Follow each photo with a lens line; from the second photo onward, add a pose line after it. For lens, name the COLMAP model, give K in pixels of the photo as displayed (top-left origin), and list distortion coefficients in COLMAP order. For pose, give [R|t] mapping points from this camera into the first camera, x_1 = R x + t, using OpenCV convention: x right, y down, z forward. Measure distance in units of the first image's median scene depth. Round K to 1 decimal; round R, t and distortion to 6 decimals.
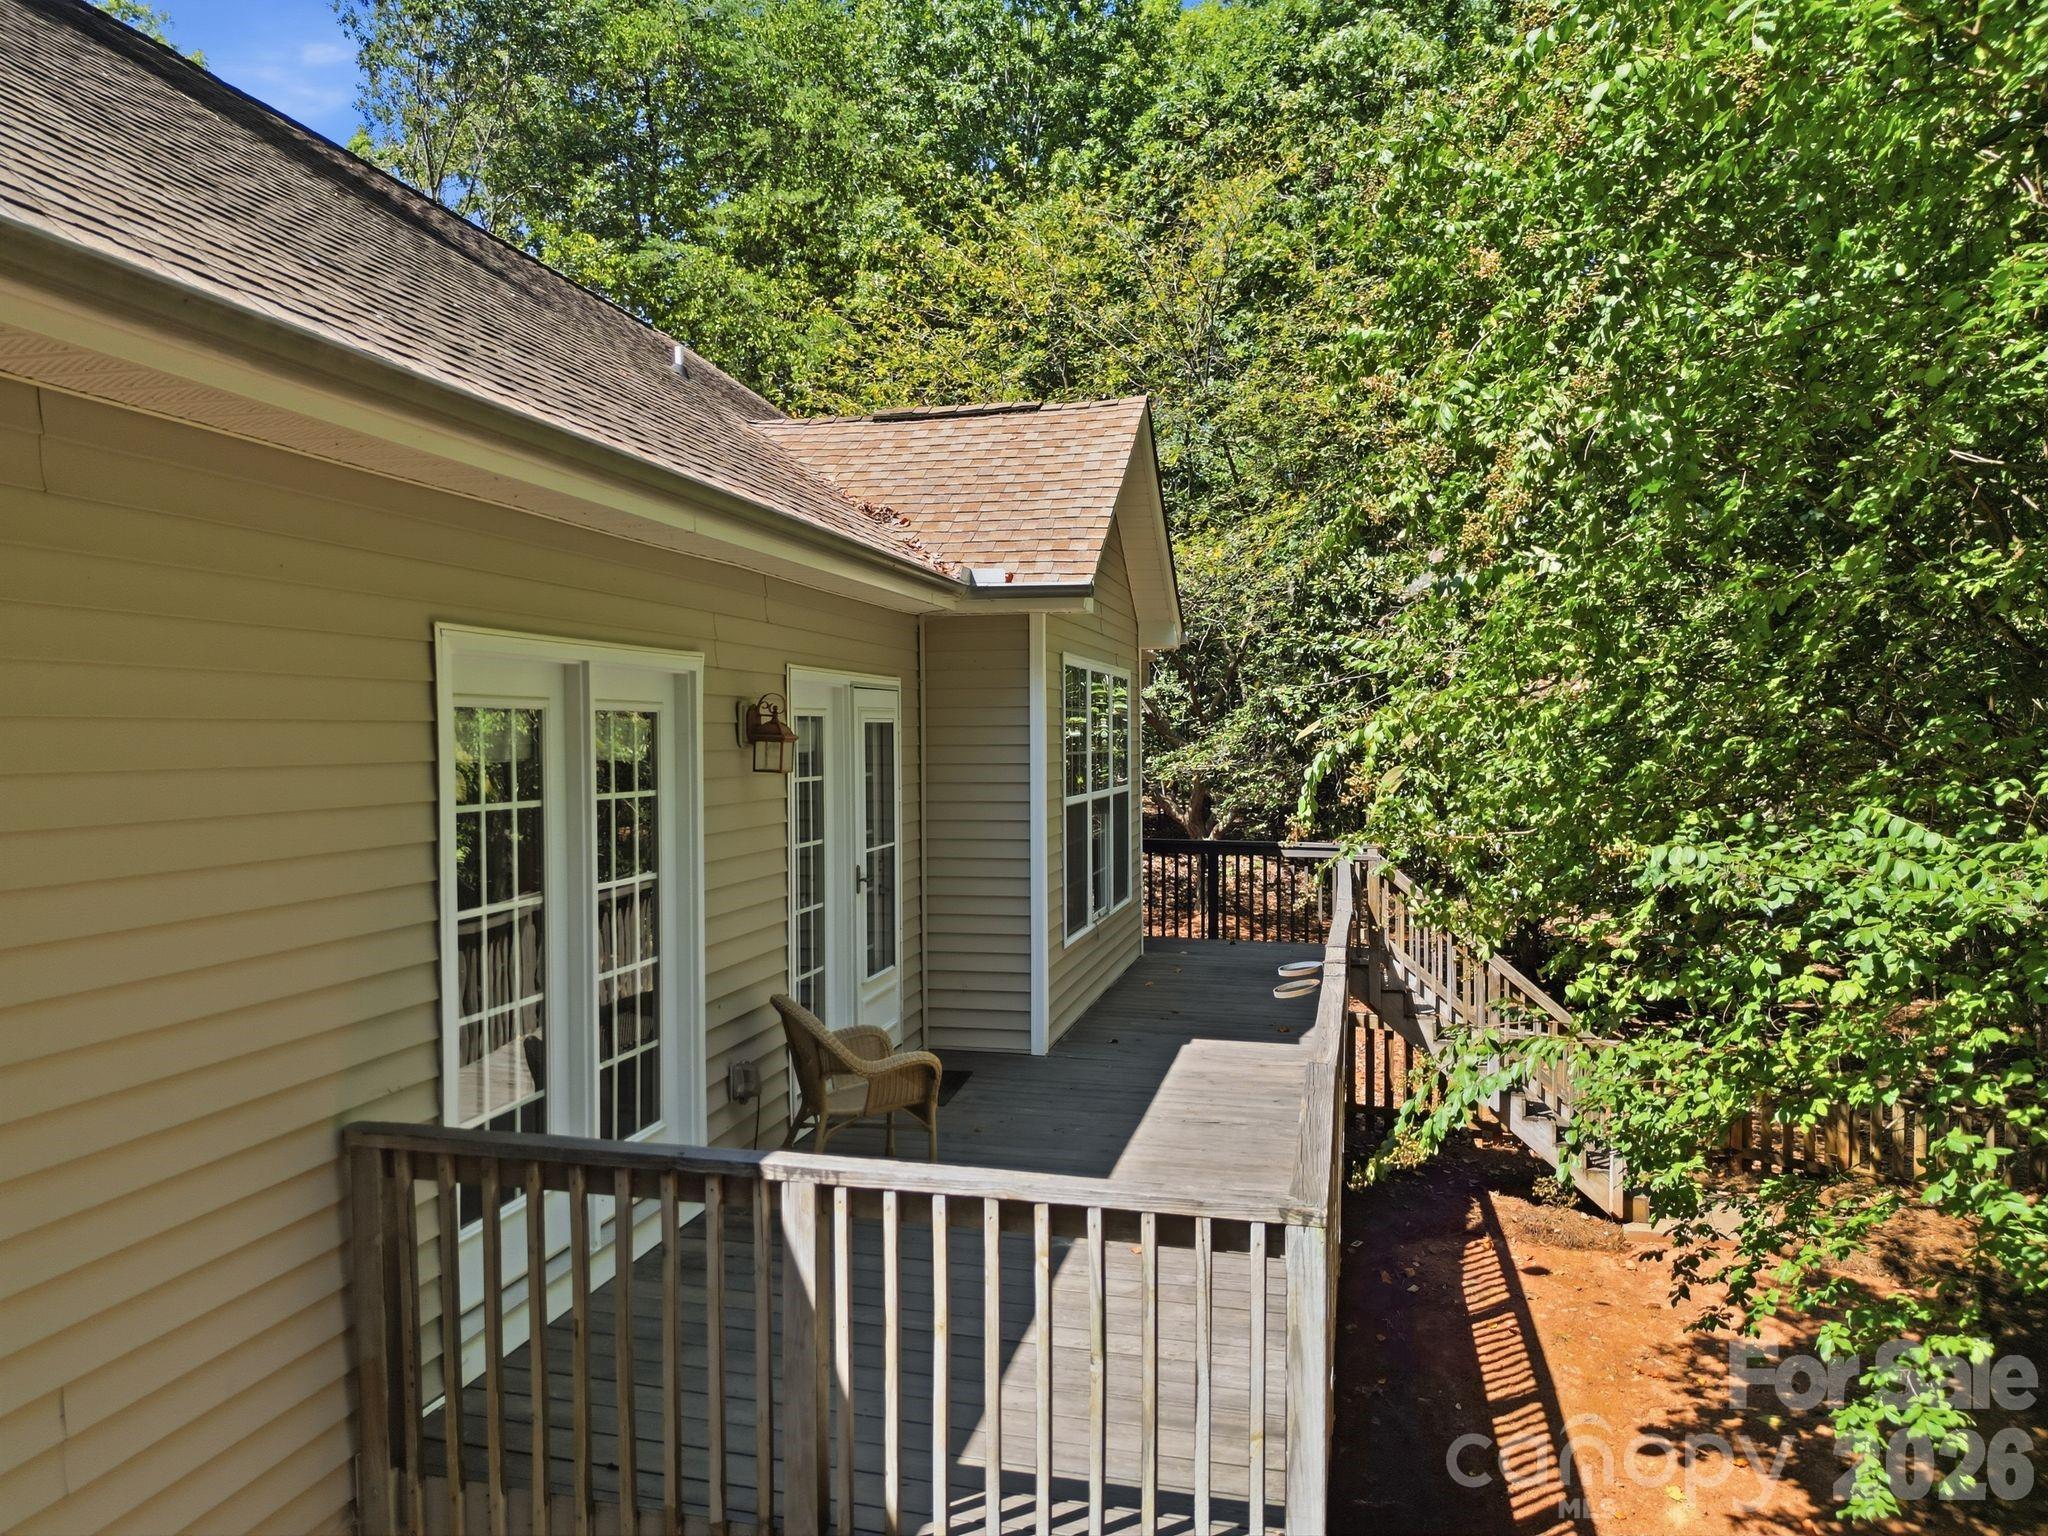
lens RADIAL K [[1430.8, 0, 1033.5], [0, 1430.8, 770.5], [0, 0, 1]] dist [0.049665, -0.040776]
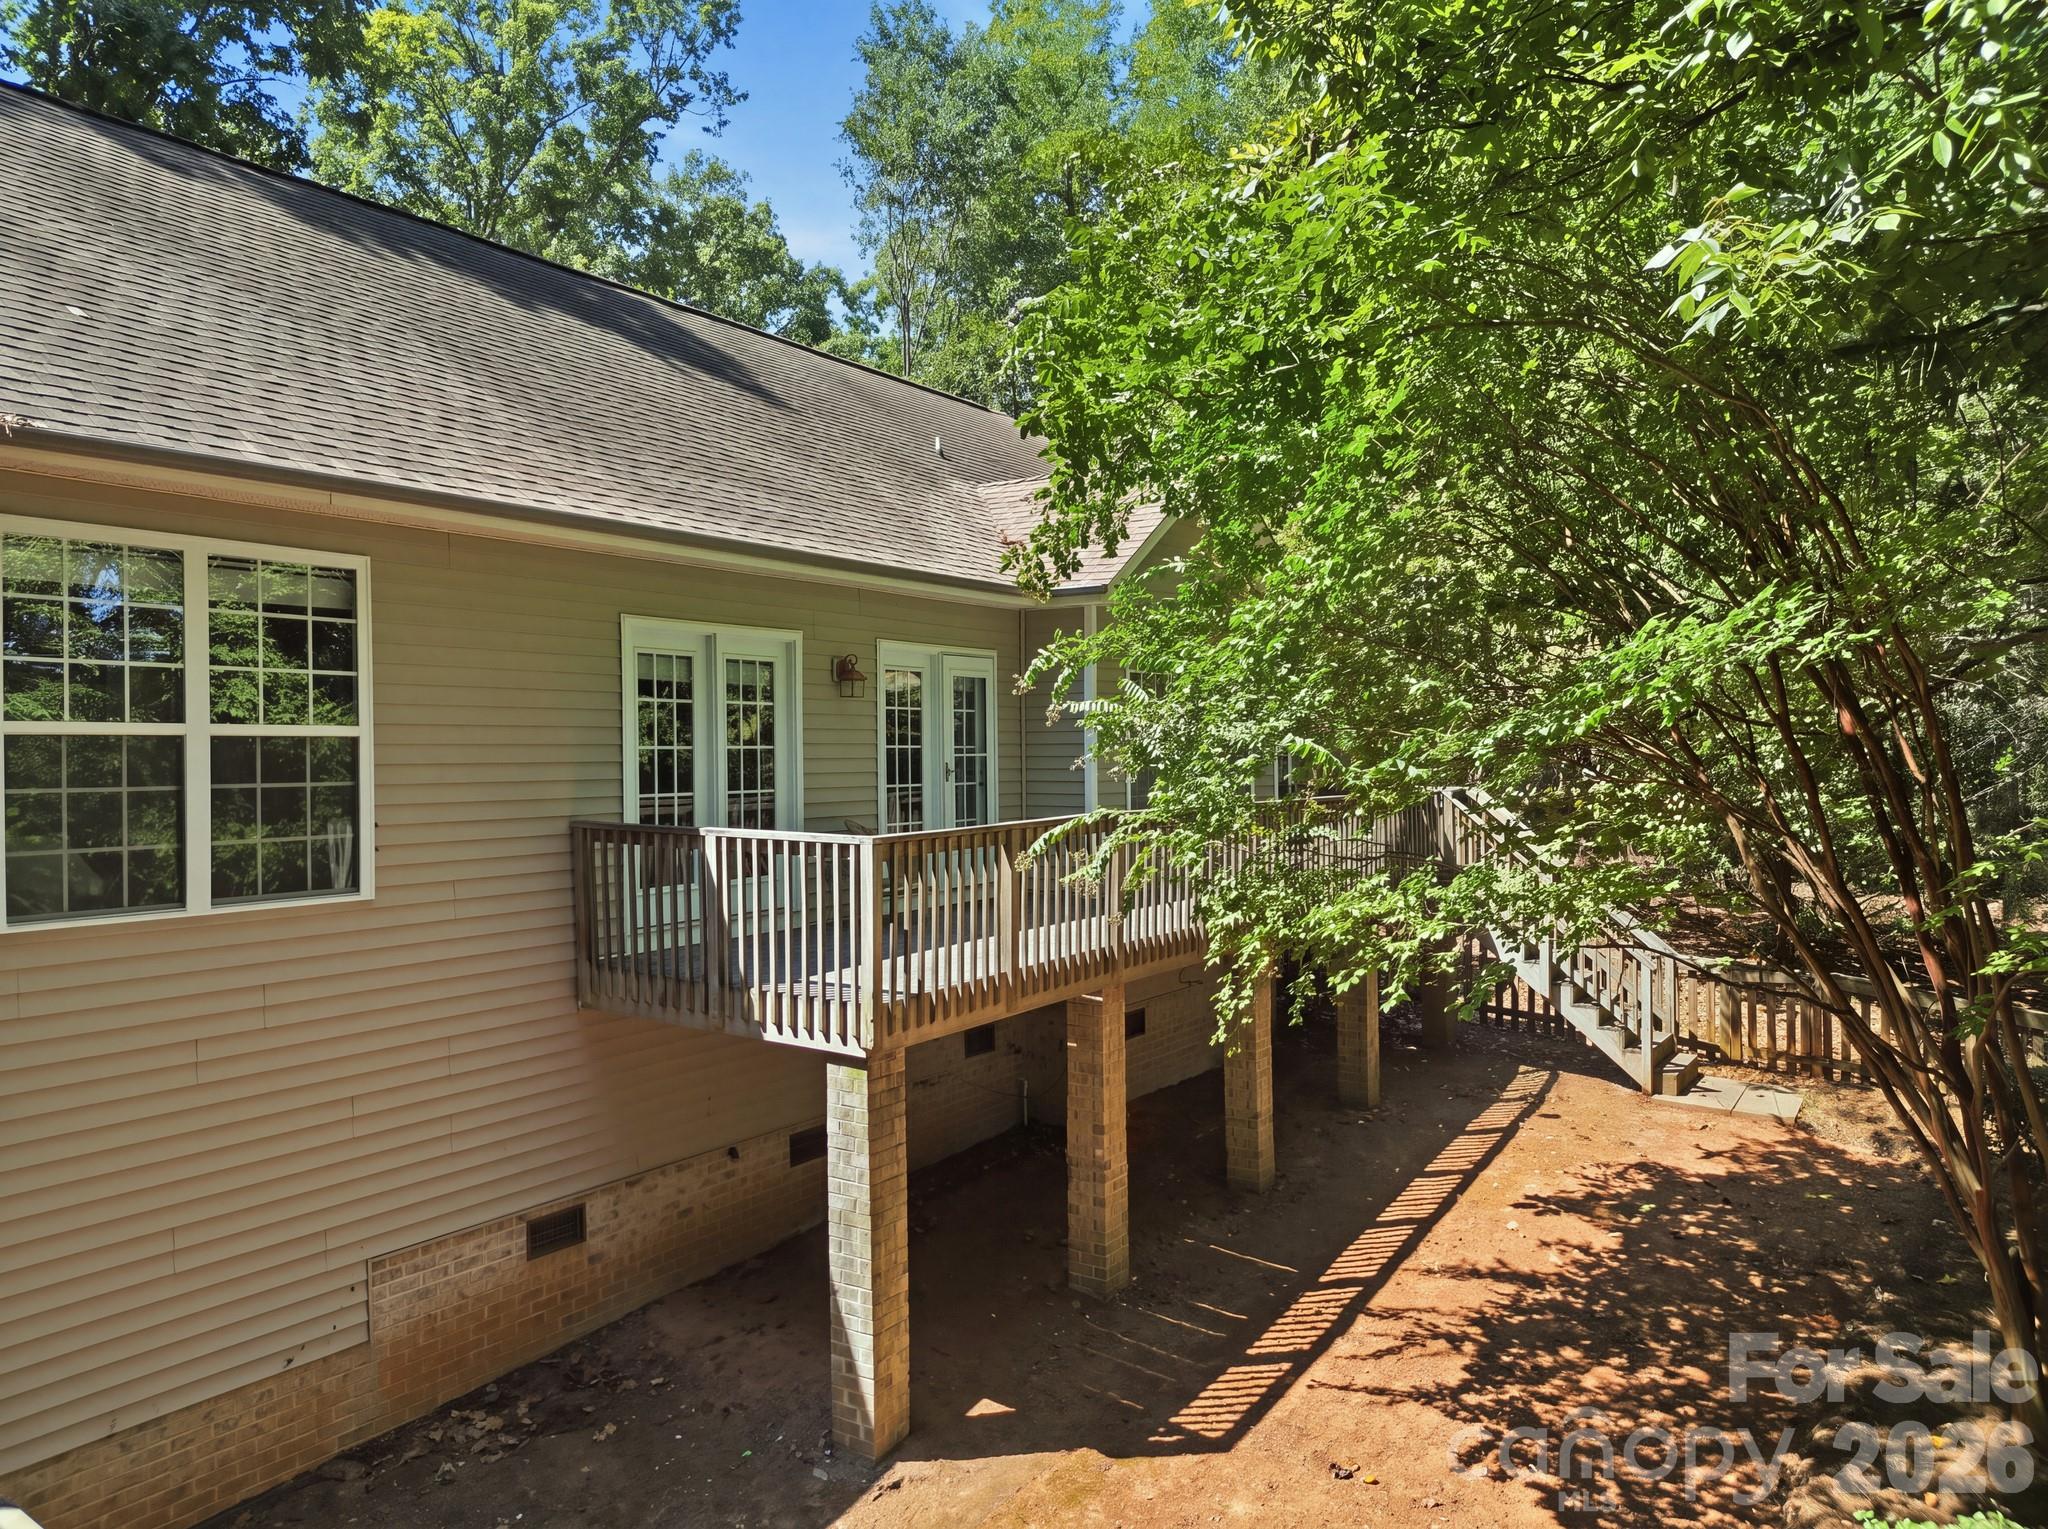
lens RADIAL K [[1430.8, 0, 1033.5], [0, 1430.8, 767.0], [0, 0, 1]] dist [0.049665, -0.040776]
pose [[0.932444, 0.000632, -0.361314, 0.557092], [-0.005732, 0.999898, -0.013045, 0.090572], [0.361269, 0.014235, 0.932353, -0.486197]]
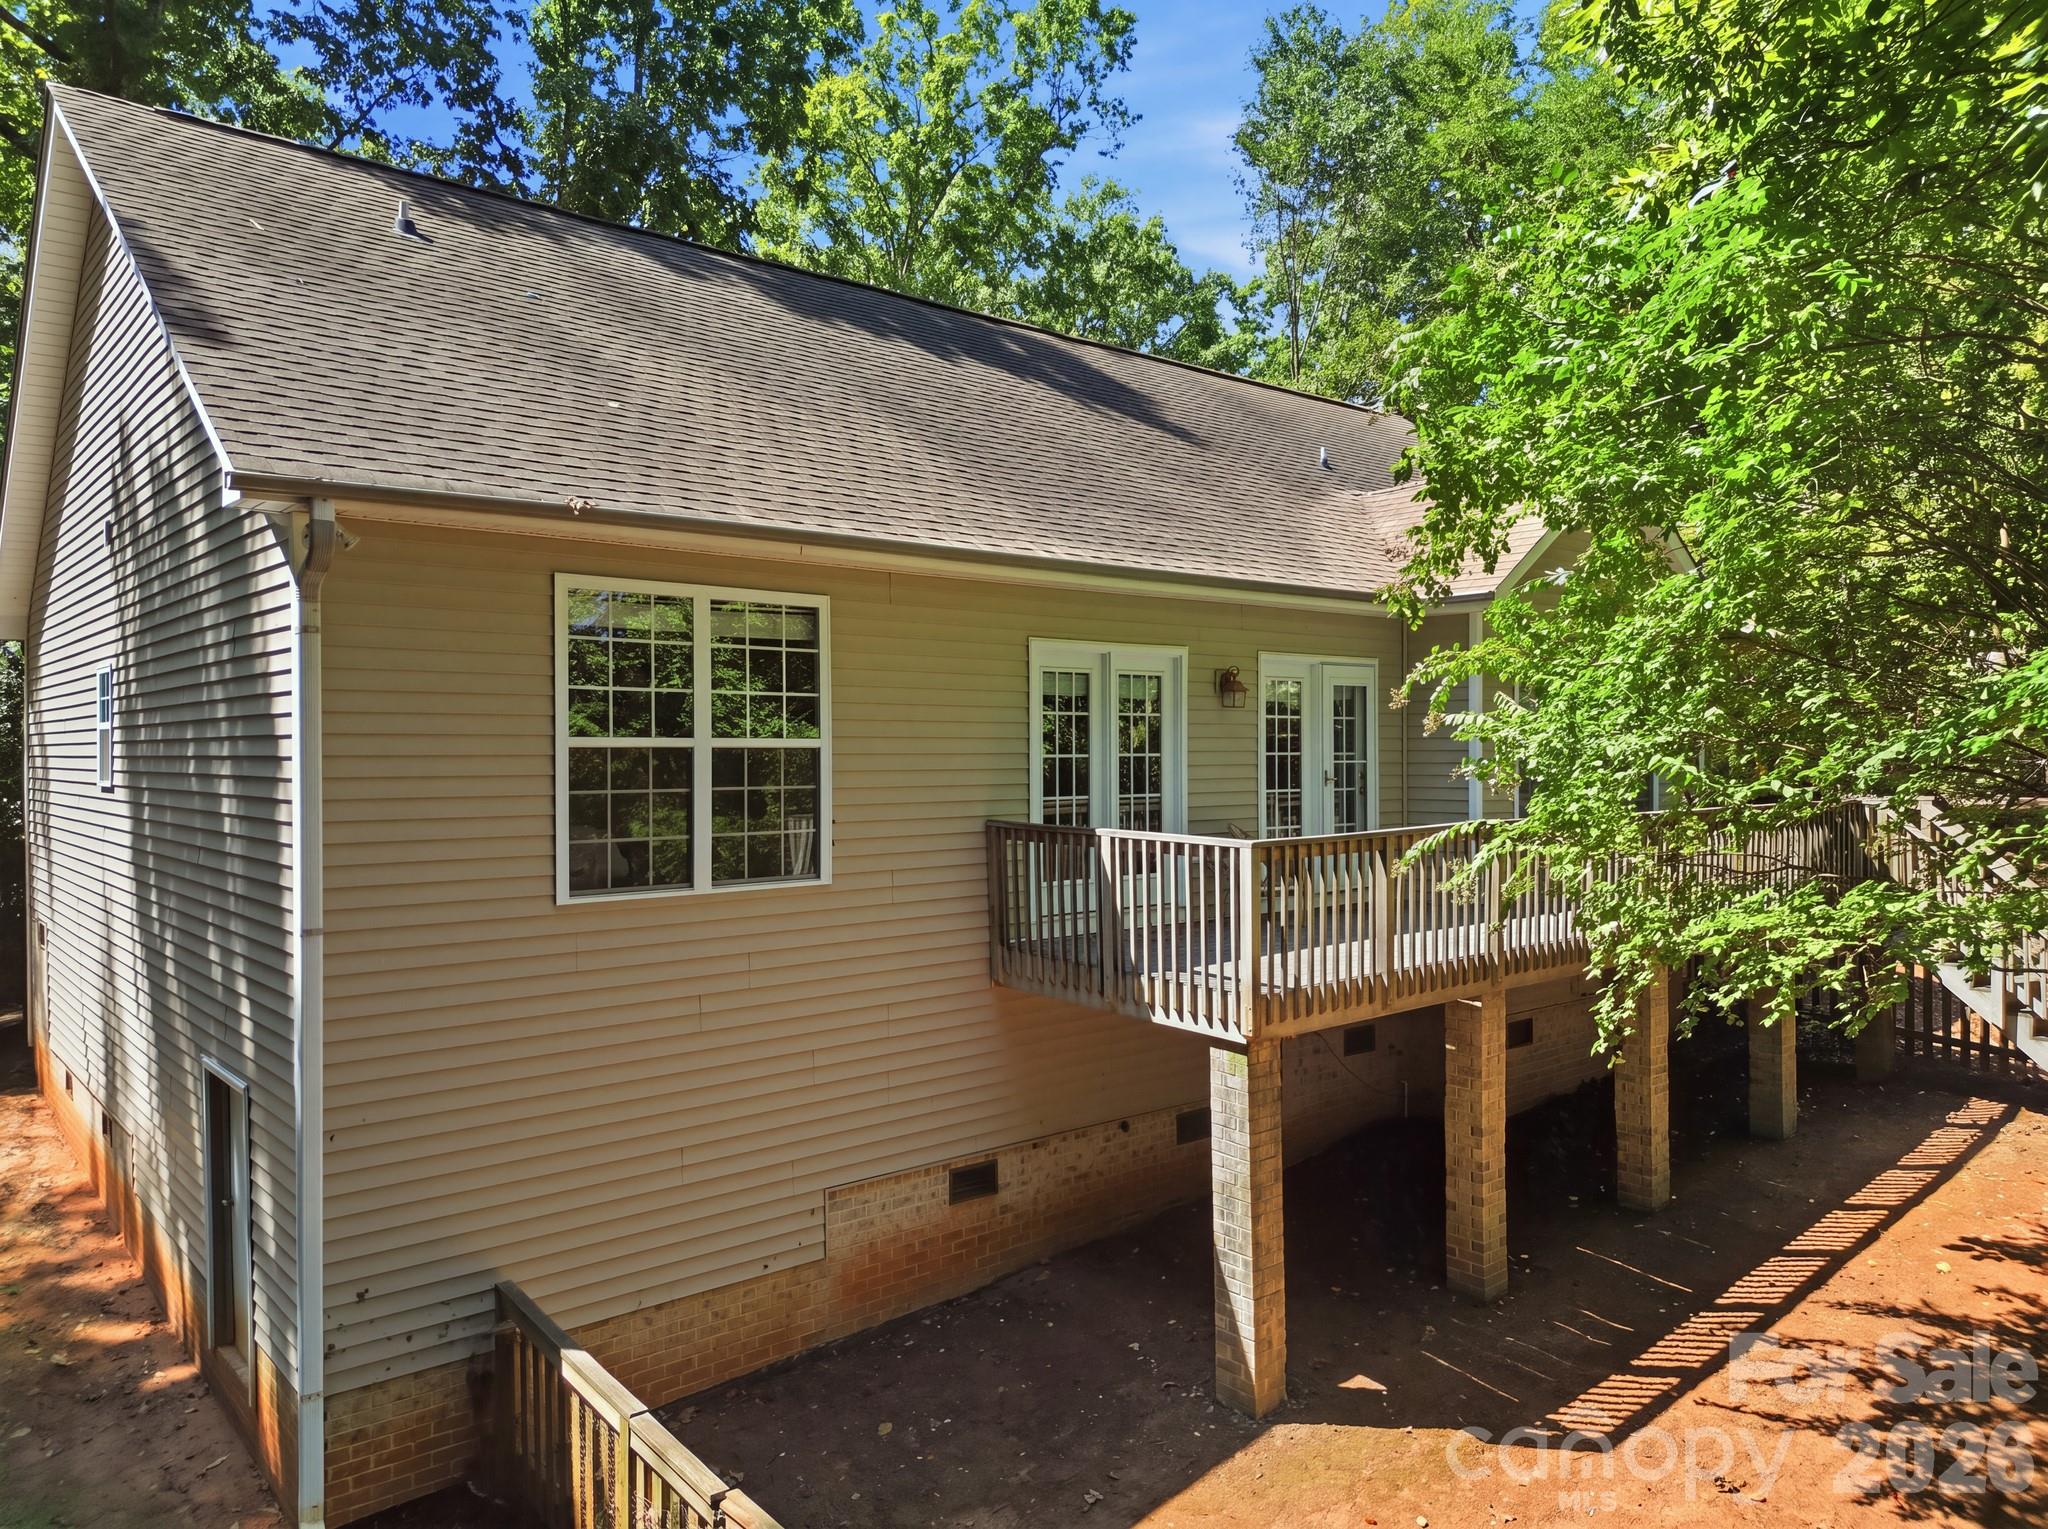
lens RADIAL K [[1429.7, 0, 1016.2], [0, 1429.7, 766.9], [0, 0, 1]] dist [0.142562, -0.209540]
pose [[0.797157, 0.005626, -0.603745, 0.608552], [-0.013372, 0.999876, -0.008339, 0.082308], [0.603623, 0.014720, 0.797134, -0.575330]]
